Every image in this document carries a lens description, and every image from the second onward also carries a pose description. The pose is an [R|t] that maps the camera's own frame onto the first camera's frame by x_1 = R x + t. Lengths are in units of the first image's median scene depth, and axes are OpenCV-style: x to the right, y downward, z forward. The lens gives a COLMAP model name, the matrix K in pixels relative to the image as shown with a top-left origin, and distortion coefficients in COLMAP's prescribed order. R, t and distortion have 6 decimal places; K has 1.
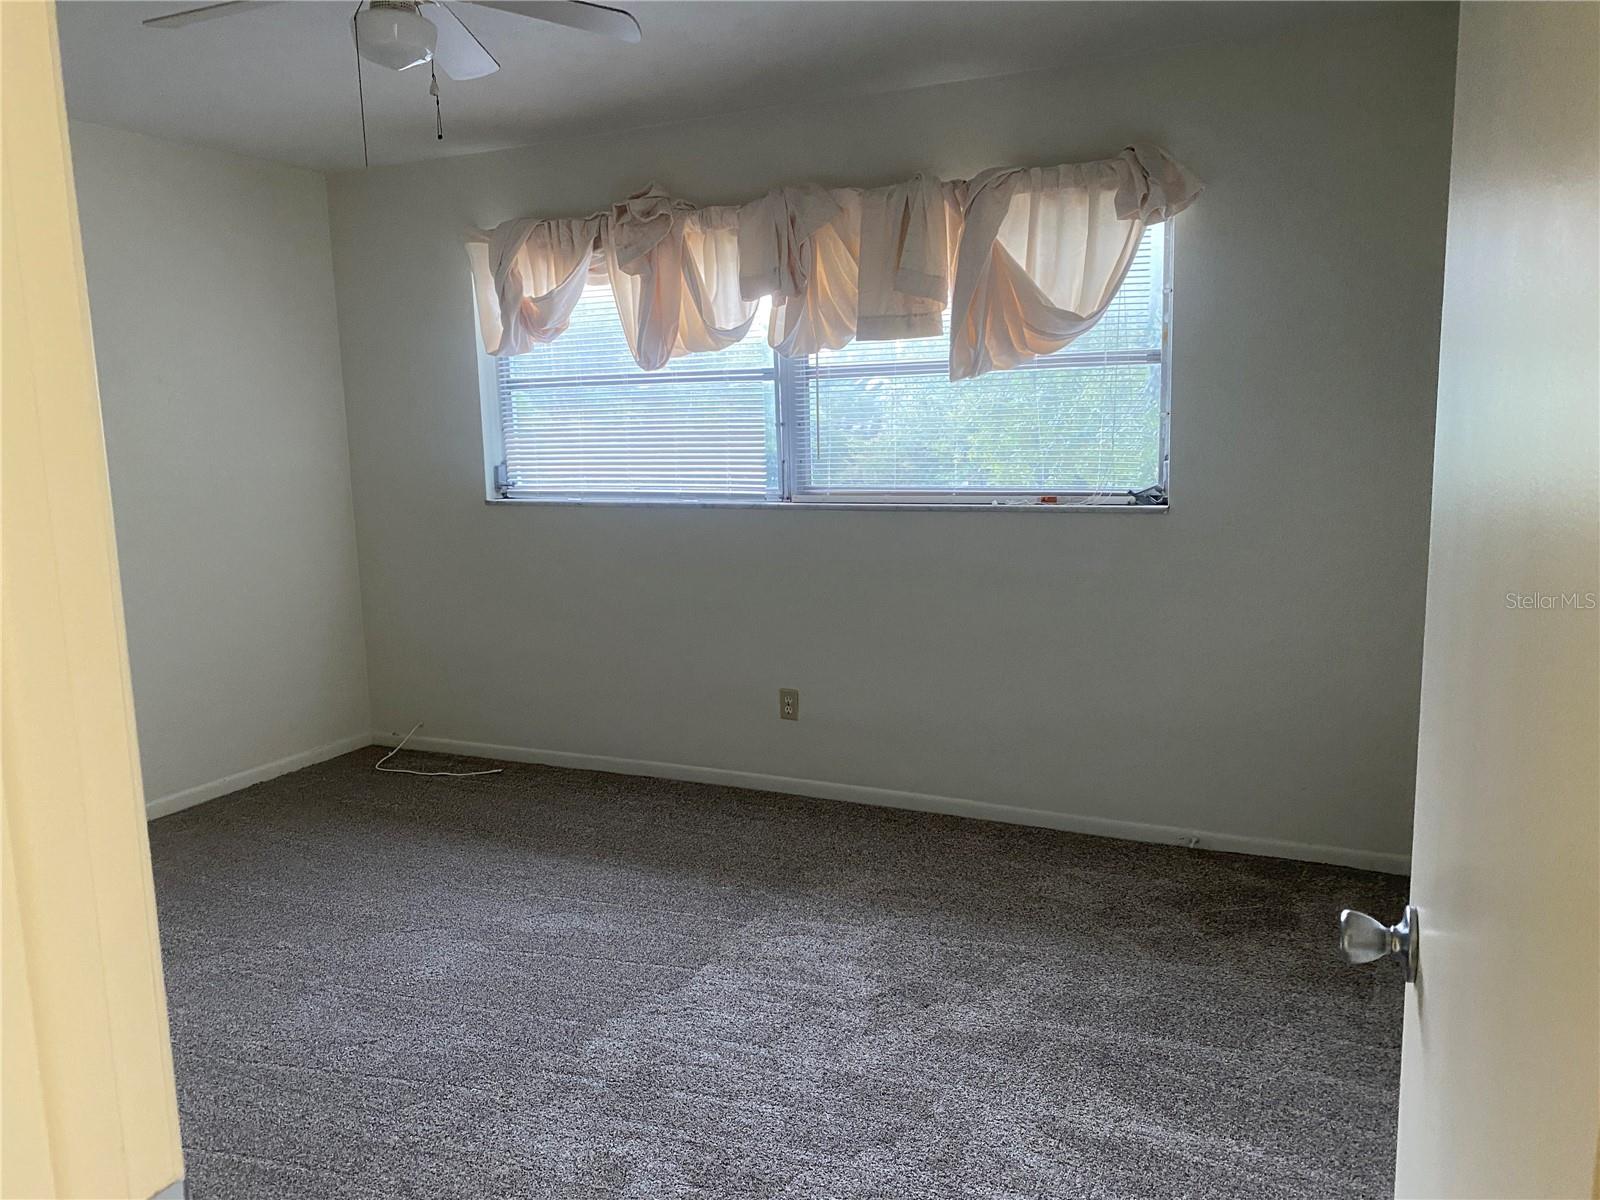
lens RADIAL K [[1205.8, 0, 785.9], [0, 1205.8, 594.9], [0, 0, 1]] dist [0.038493, -0.021390]
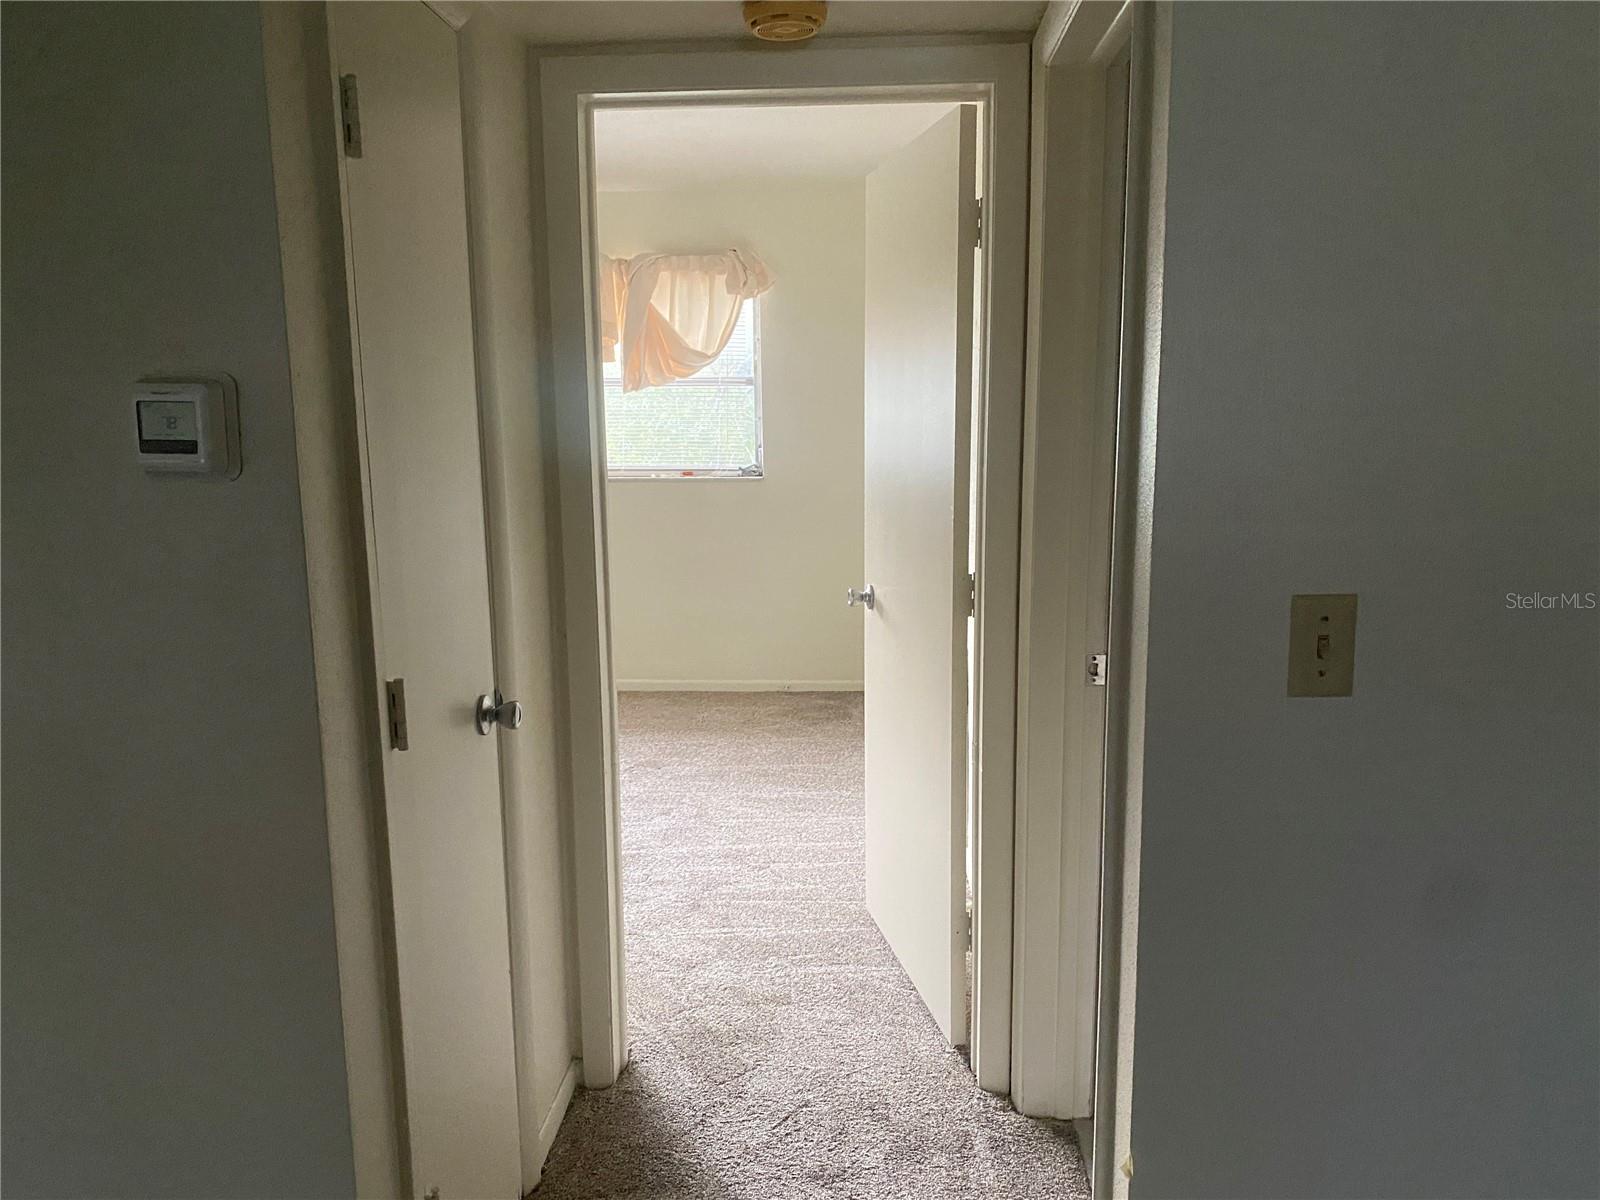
lens RADIAL K [[1205.8, 0, 797.1], [0, 1205.8, 602.9], [0, 0, 1]] dist [0.038493, -0.021390]
pose [[0.918231, -0.041170, 0.393901, -0.269135], [0.040483, 0.999130, 0.010057, 0.076531], [-0.393972, 0.006712, 0.919098, -0.460478]]
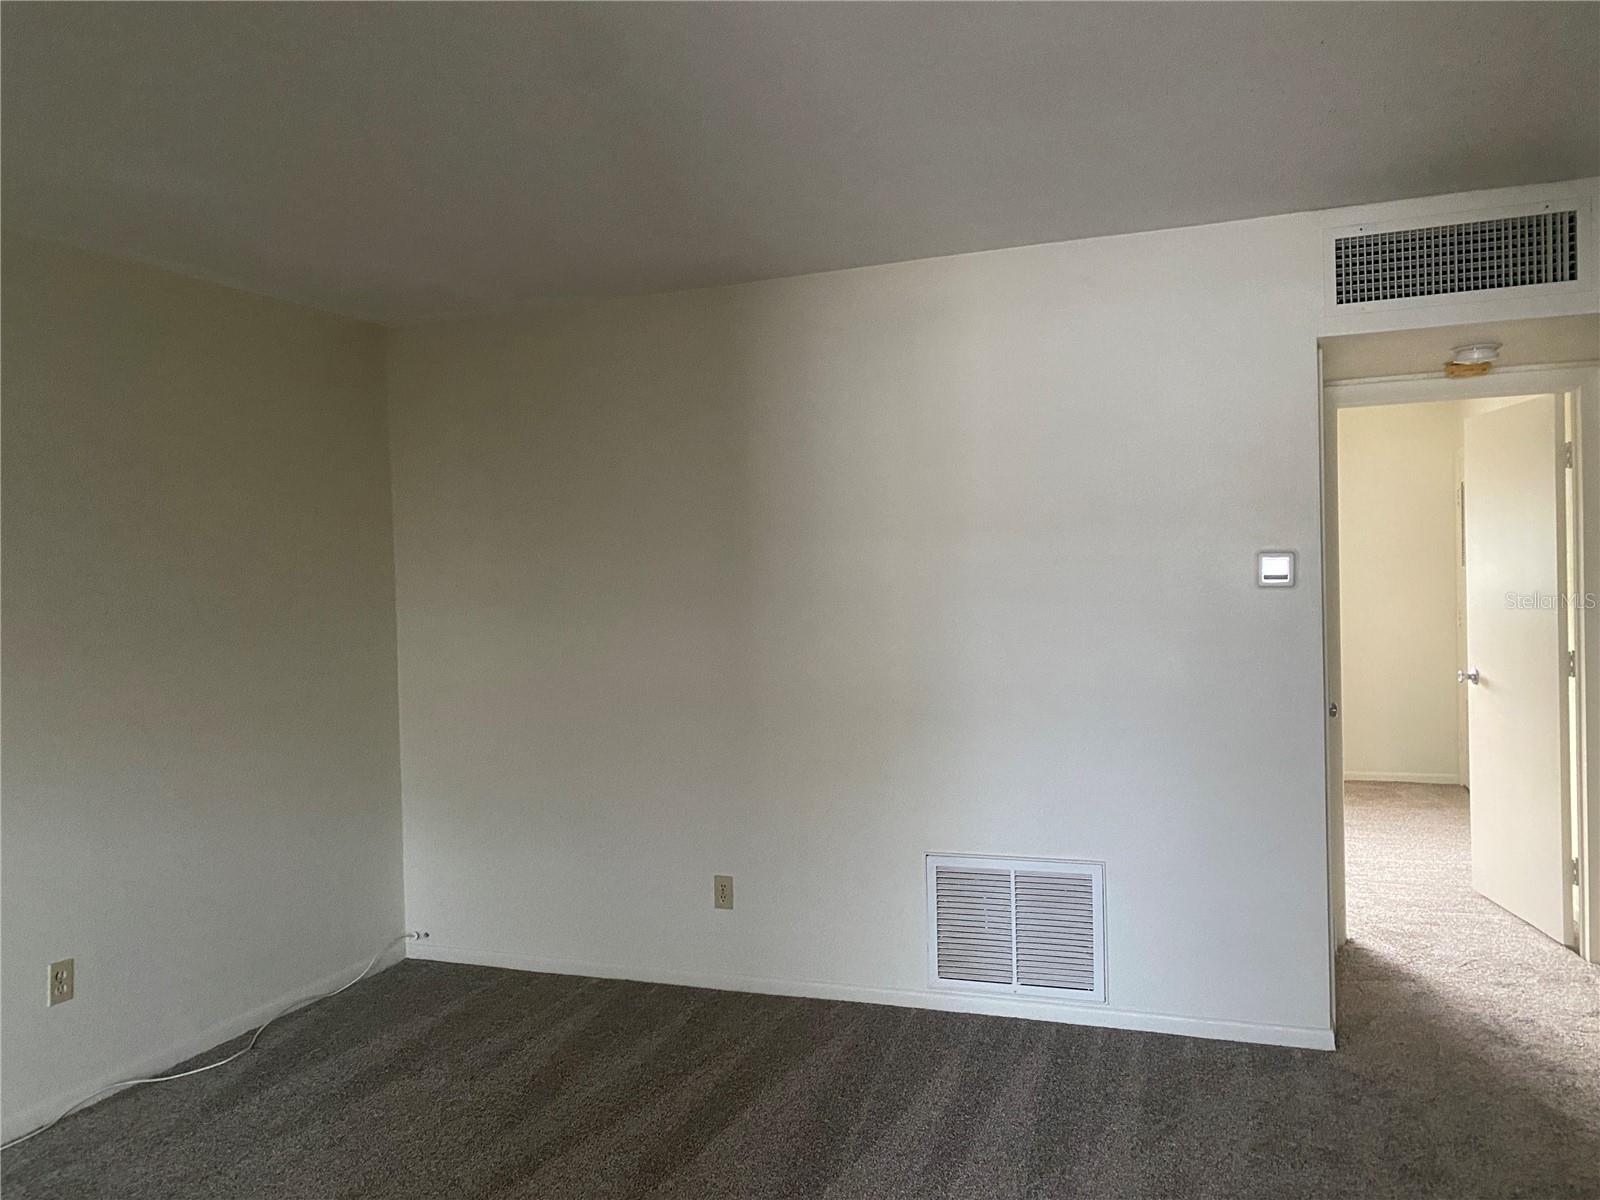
lens RADIAL K [[1205.8, 0, 809.7], [0, 1205.8, 600.6], [0, 0, 1]] dist [0.038493, -0.021390]
pose [[0.994781, -0.000937, 0.102033, -0.723564], [0.013697, 0.992134, -0.124429, 0.152350], [-0.101114, 0.125177, 0.986968, -0.928848]]
